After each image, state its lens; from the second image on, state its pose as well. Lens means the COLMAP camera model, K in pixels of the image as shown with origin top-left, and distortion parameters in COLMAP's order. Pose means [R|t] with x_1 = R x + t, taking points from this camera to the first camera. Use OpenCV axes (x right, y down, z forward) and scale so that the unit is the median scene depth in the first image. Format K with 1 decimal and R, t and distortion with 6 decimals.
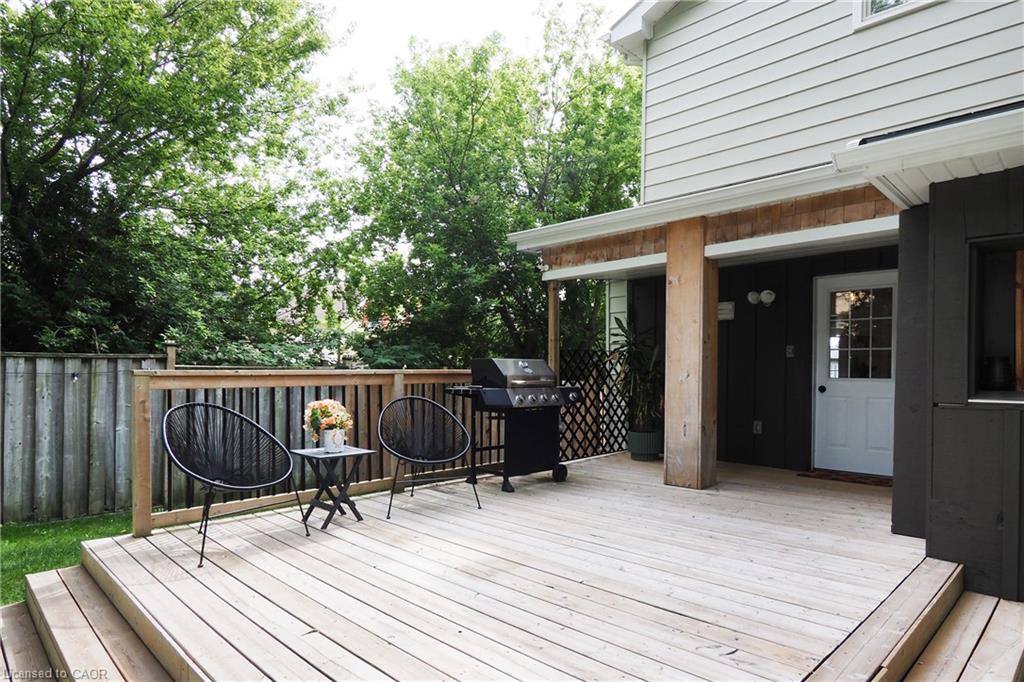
lens RADIAL K [[584.9, 0, 483.1], [0, 584.9, 383.1], [0, 0, 1]] dist [0.003566, 0.000705]
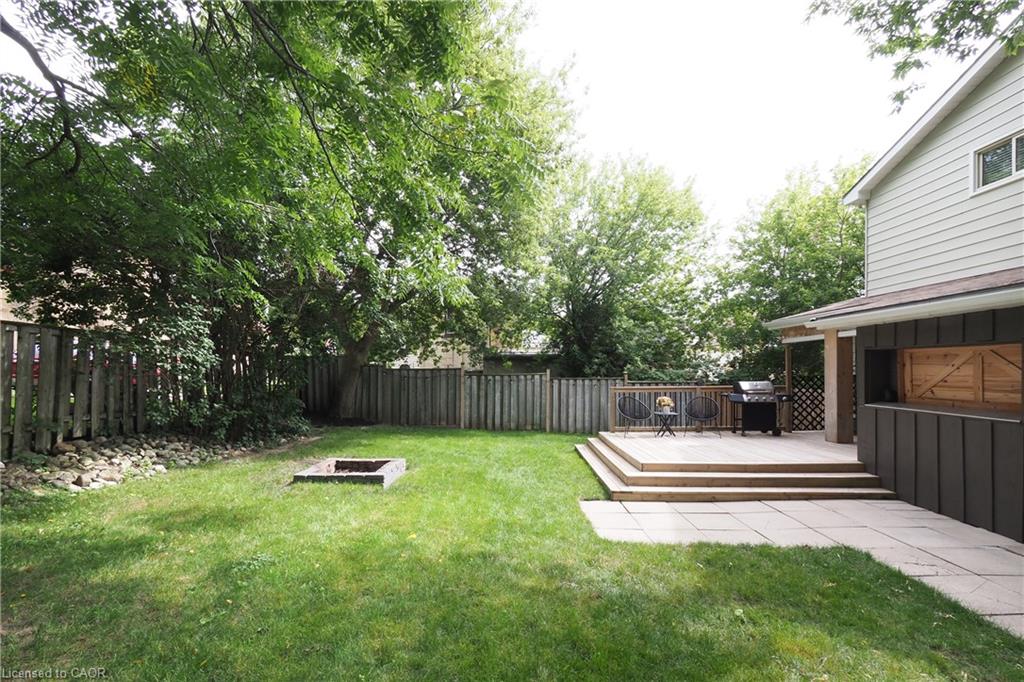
lens RADIAL K [[447.3, 0, 511.6], [0, 447.3, 374.9], [0, 0, 1]] dist [0.001023, 0.000235]
pose [[0.712084, -0.002058, -0.702091, 0.576439], [-0.006368, 0.999936, -0.009390, -0.042715], [0.702065, 0.011157, 0.712025, -0.891409]]
